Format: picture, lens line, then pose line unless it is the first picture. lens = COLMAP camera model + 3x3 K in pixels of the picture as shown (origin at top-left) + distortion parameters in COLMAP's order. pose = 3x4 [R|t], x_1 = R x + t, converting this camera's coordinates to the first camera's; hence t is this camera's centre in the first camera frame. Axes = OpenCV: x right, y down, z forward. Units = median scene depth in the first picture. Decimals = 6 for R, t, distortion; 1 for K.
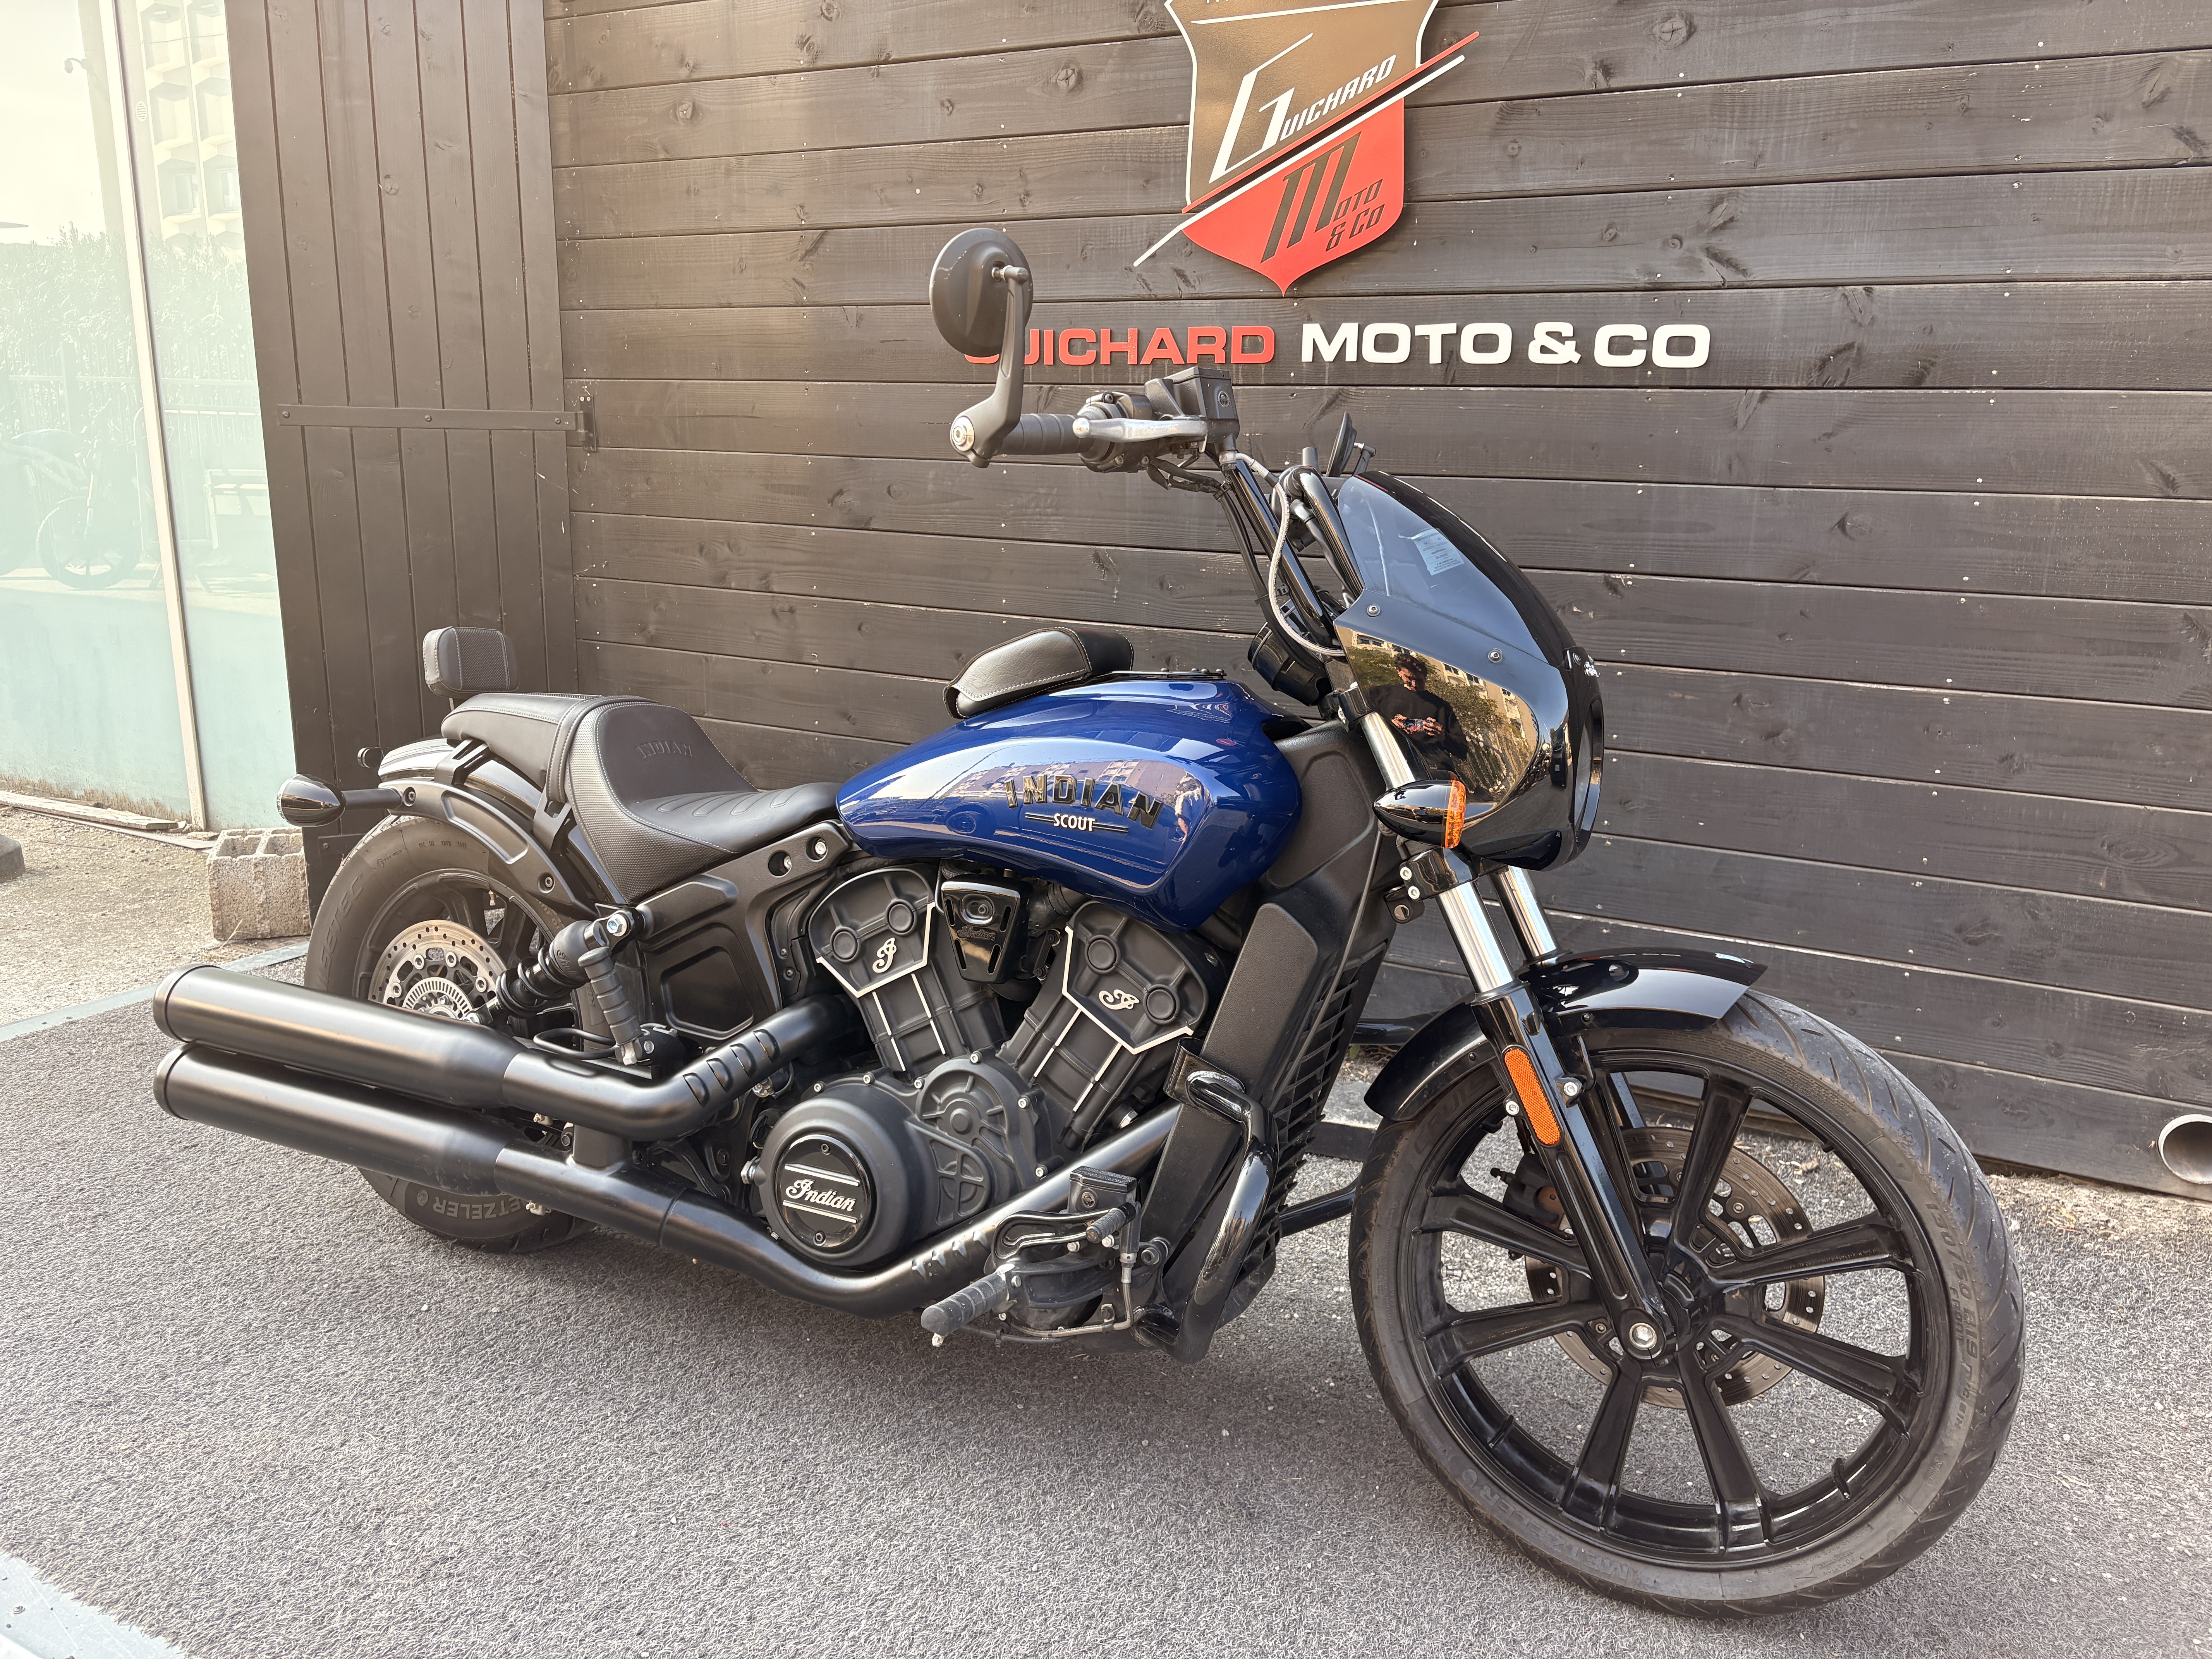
lens RADIAL K [[1656.0, 0, 1086.5], [0, 1656.0, 823.6], [0, 0, 1]] dist [0.032005, -0.042696]
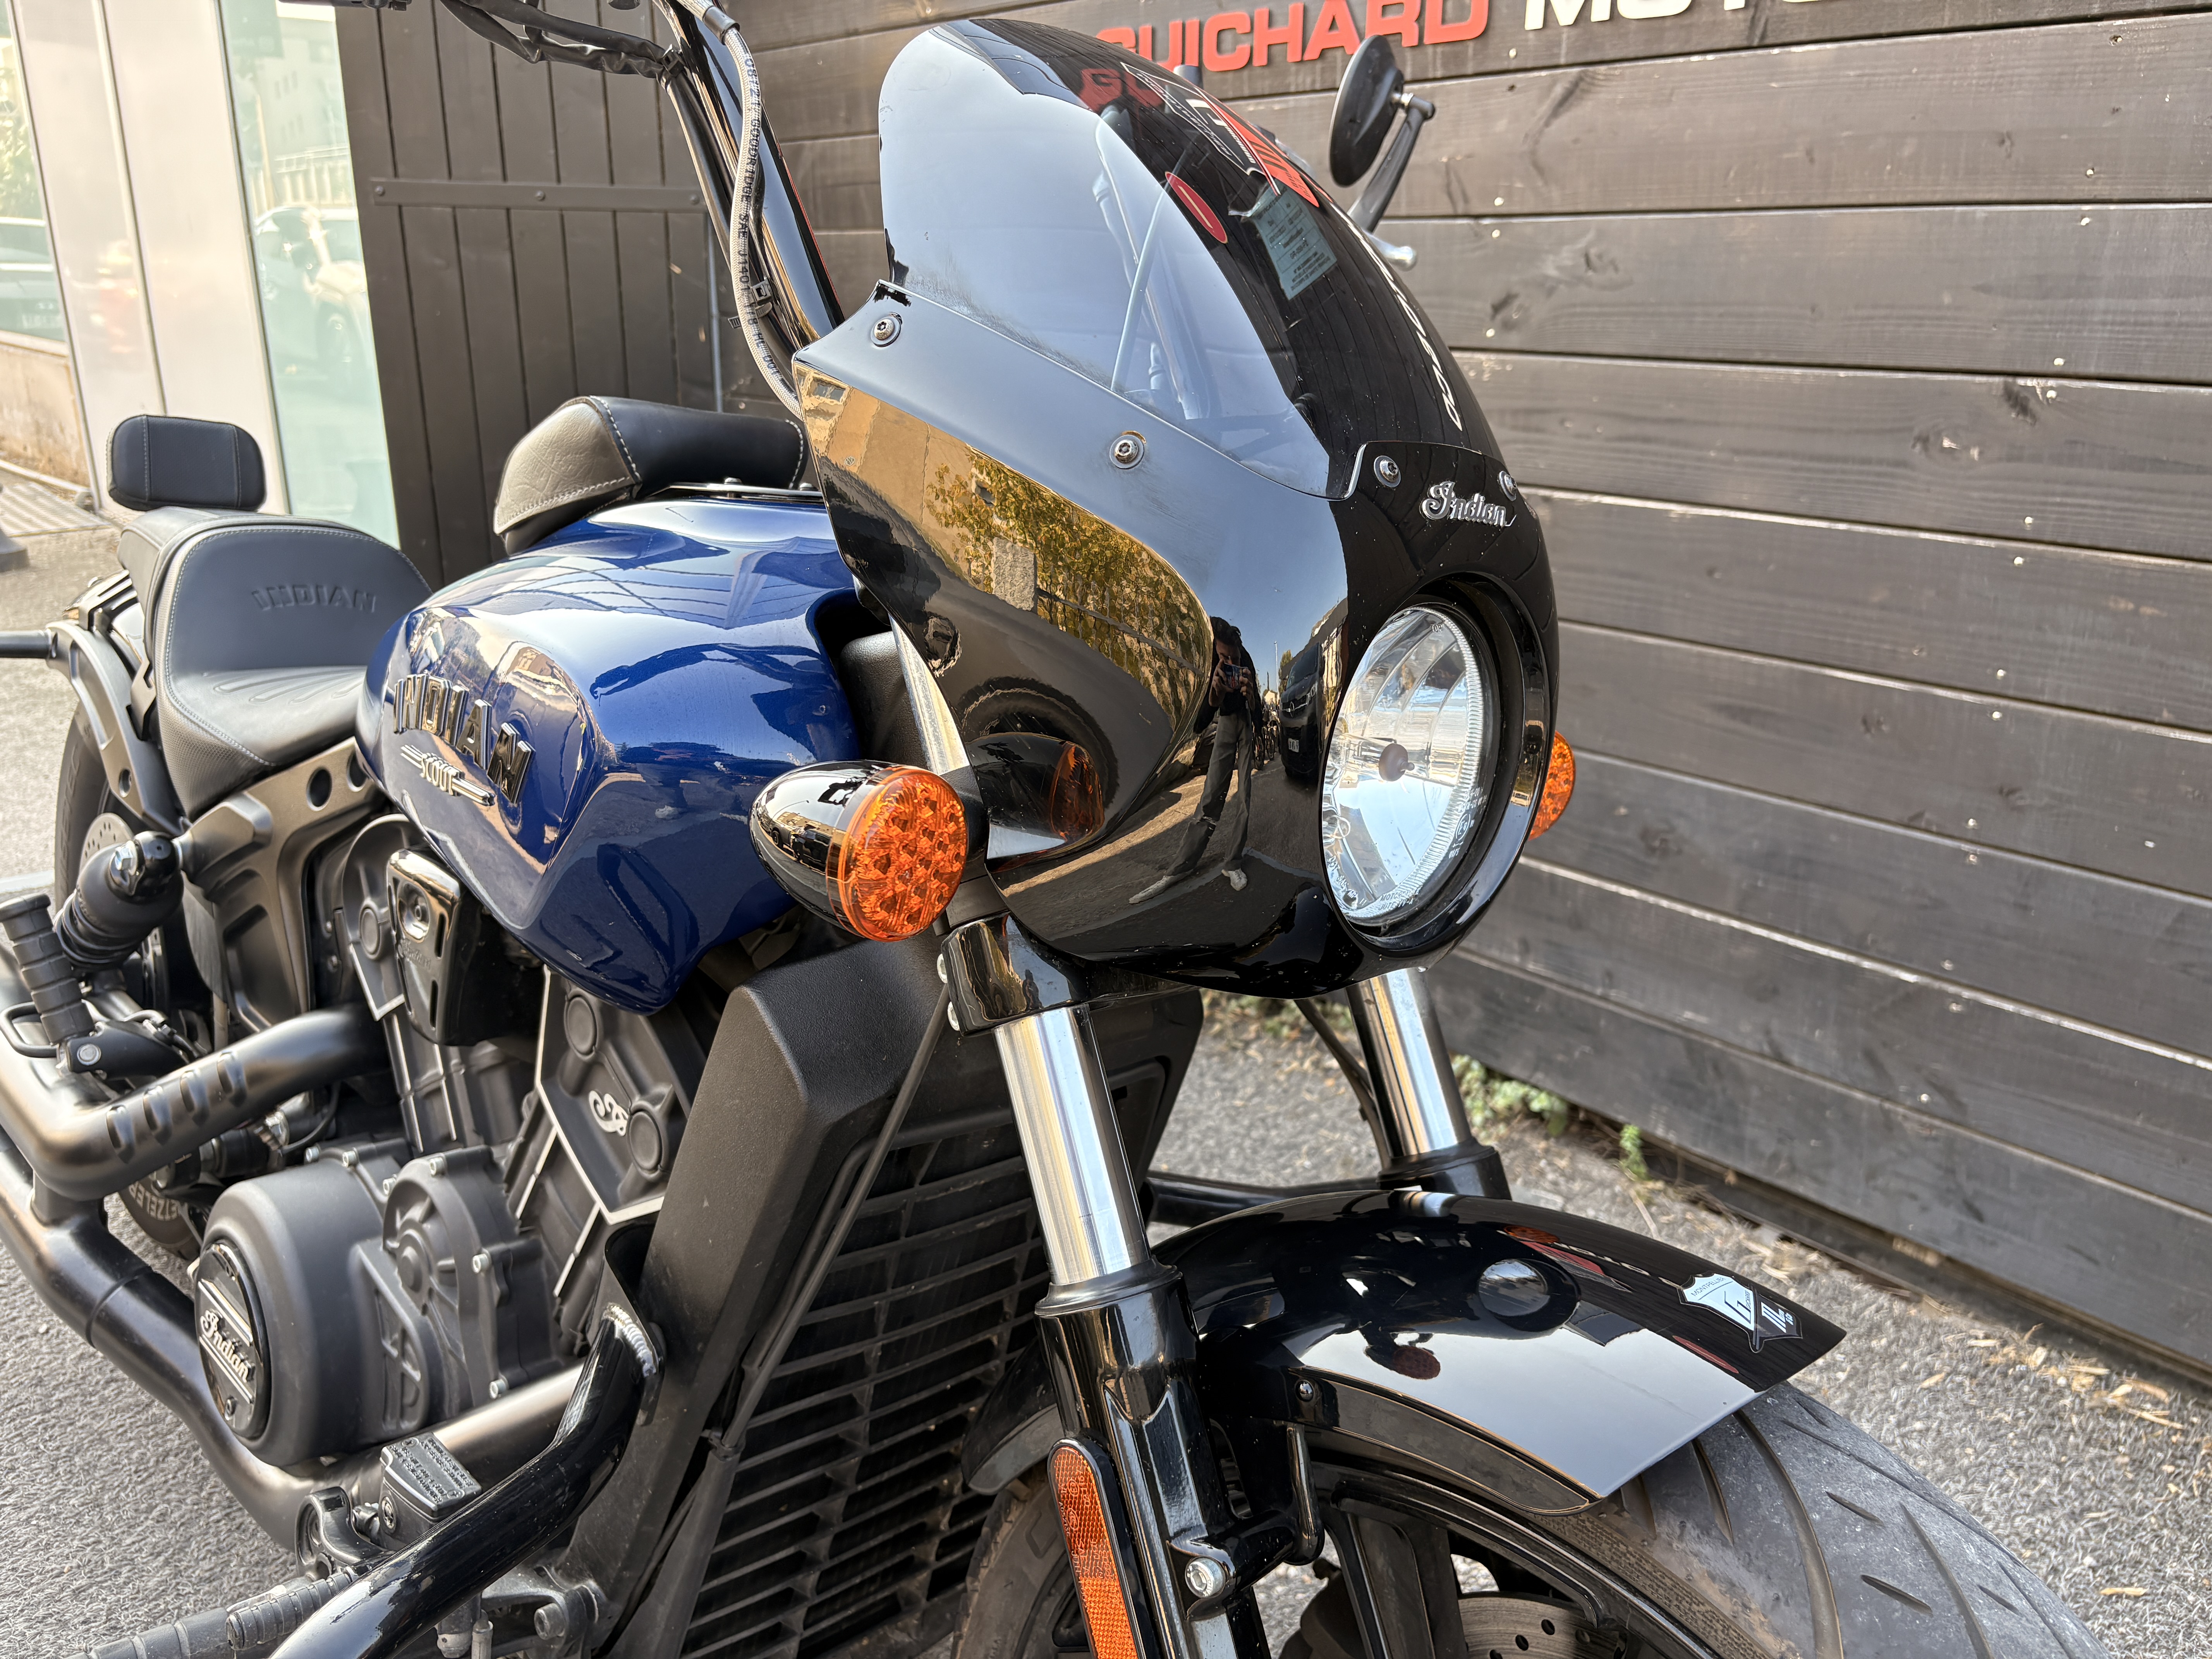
lens RADIAL K [[1656.0, 0, 1108.9], [0, 1656.0, 824.2], [0, 0, 1]] dist [0.032005, -0.042696]
pose [[0.942691, 0.096667, -0.319358, 0.232262], [-0.073033, 0.993684, 0.085199, -0.029758], [0.325577, -0.056992, 0.943796, 0.389270]]
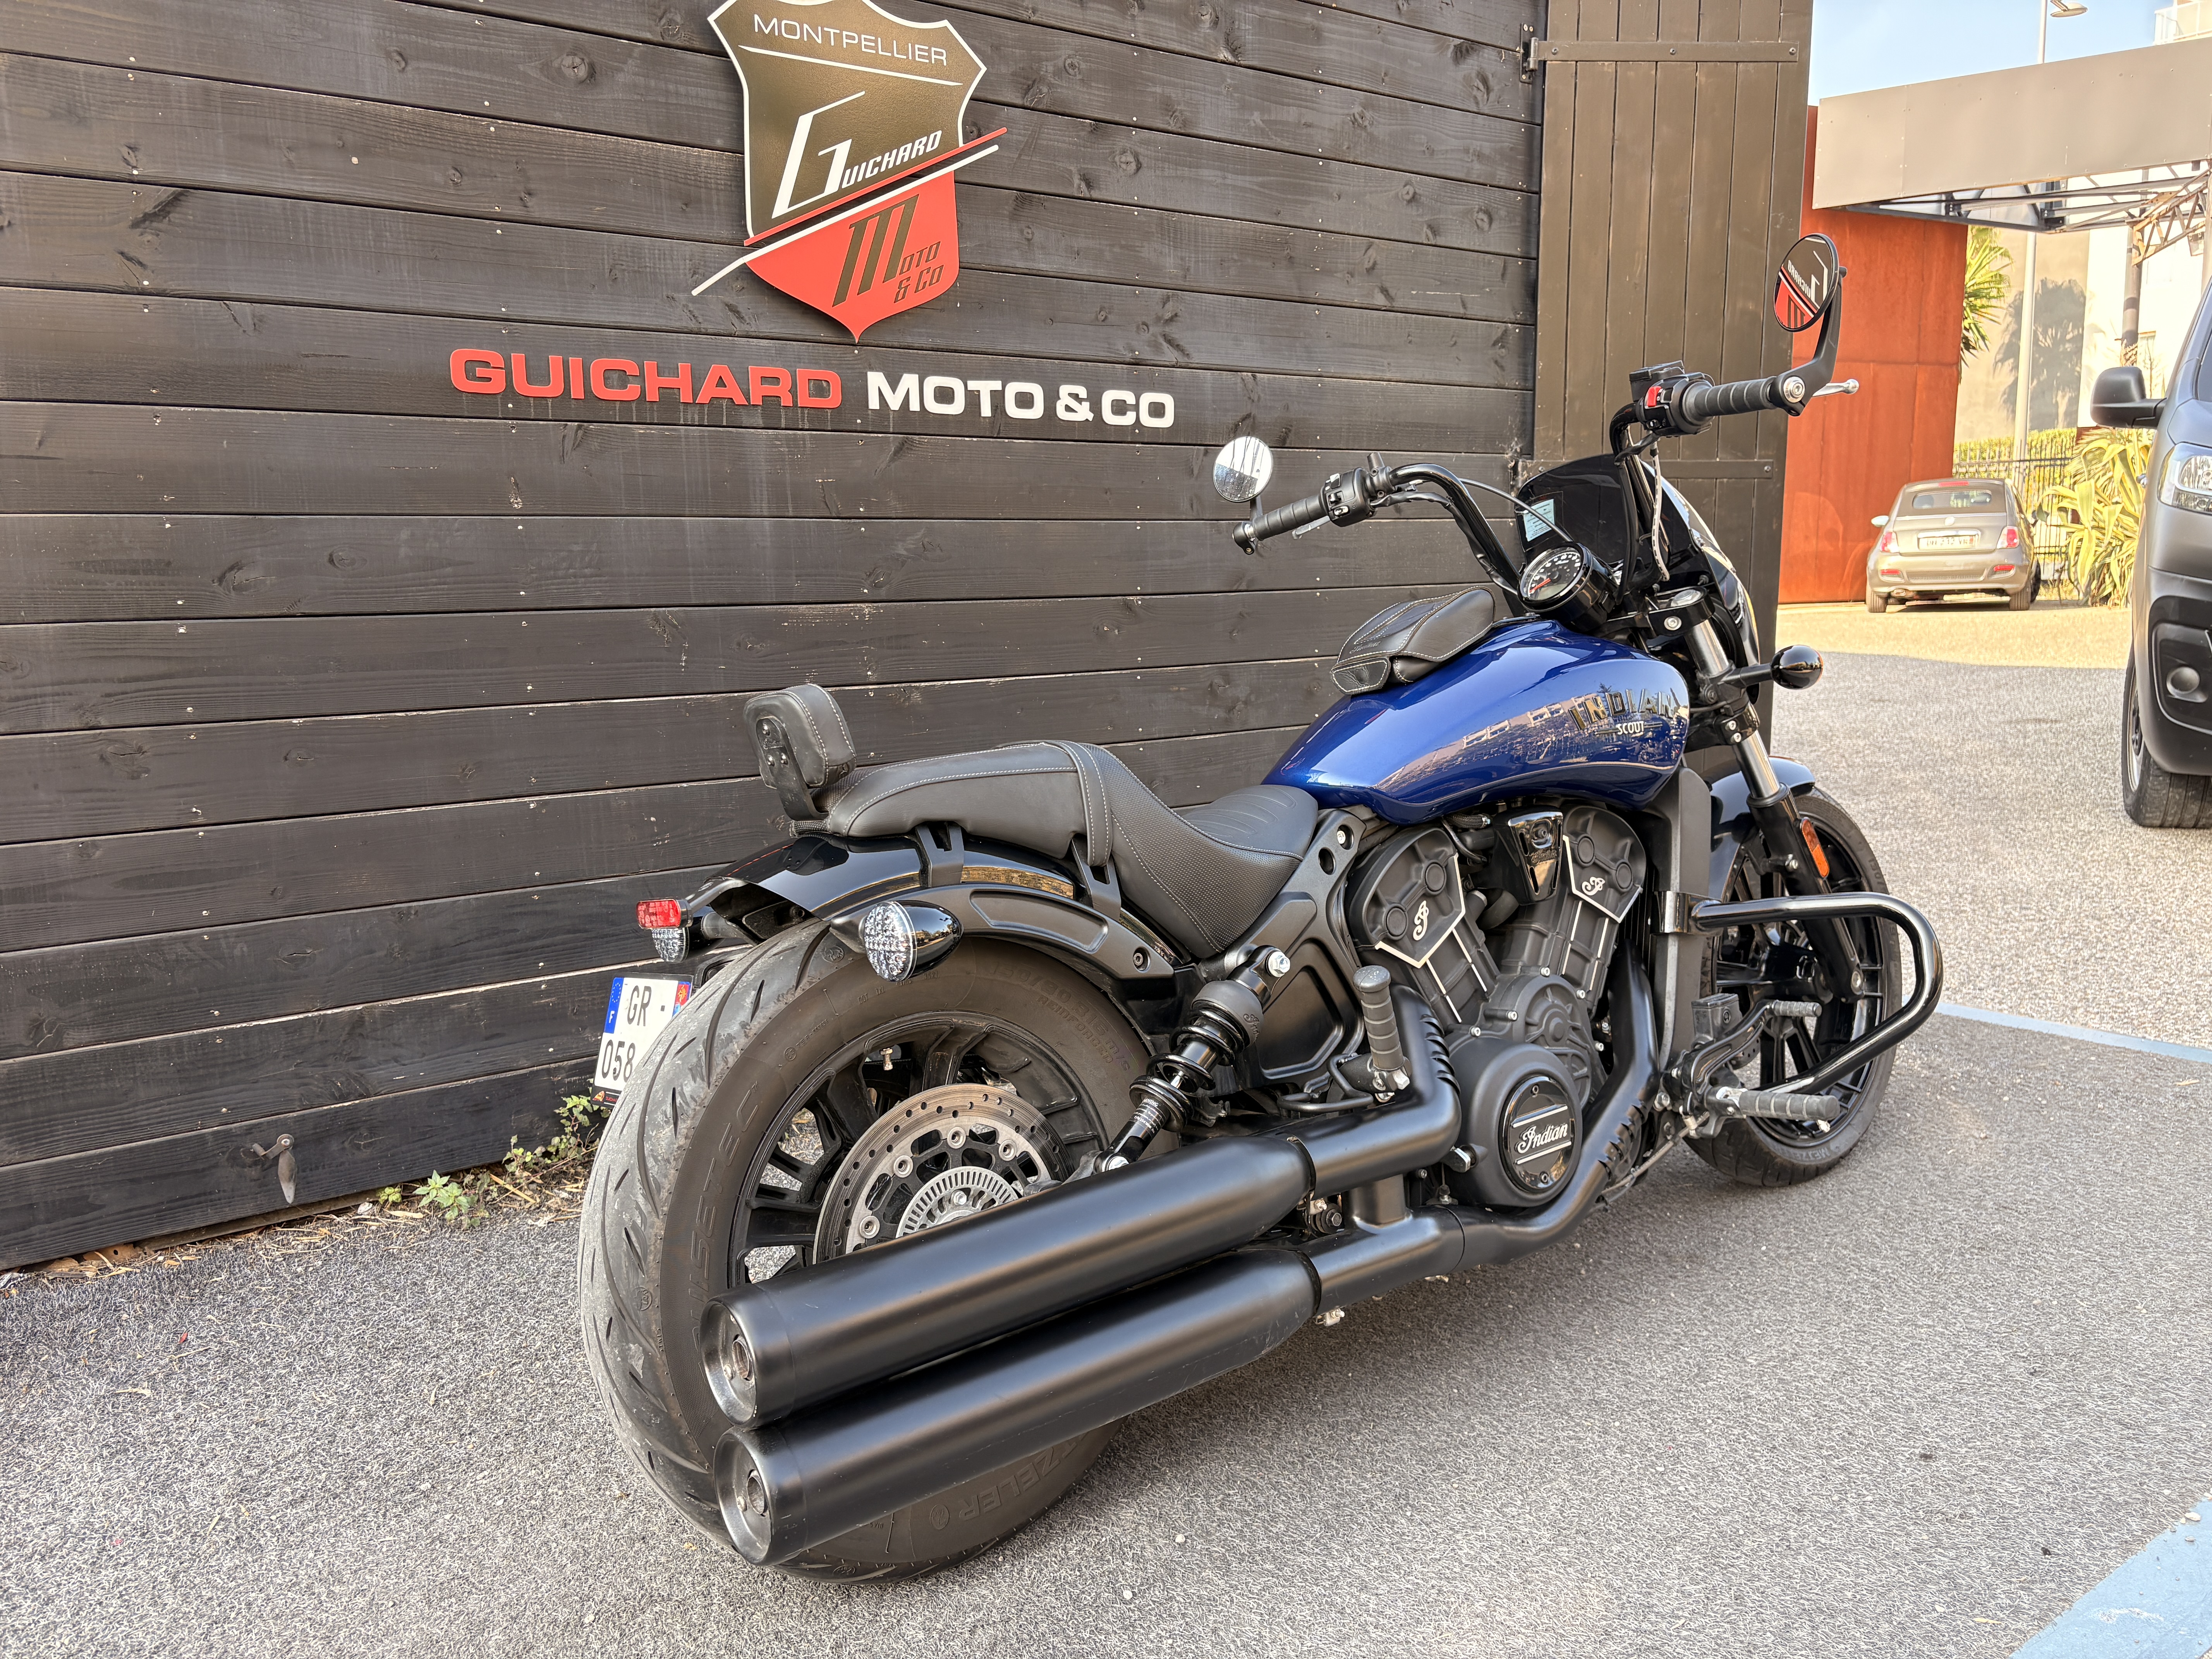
lens RADIAL K [[1656.0, 0, 1103.7], [0, 1656.0, 831.7], [0, 0, 1]] dist [0.032005, -0.042696]
pose [[0.439399, -0.161832, 0.883594, -0.817914], [0.240899, 0.968837, 0.057649, -0.059566], [-0.865388, 0.187526, 0.464691, 0.507264]]
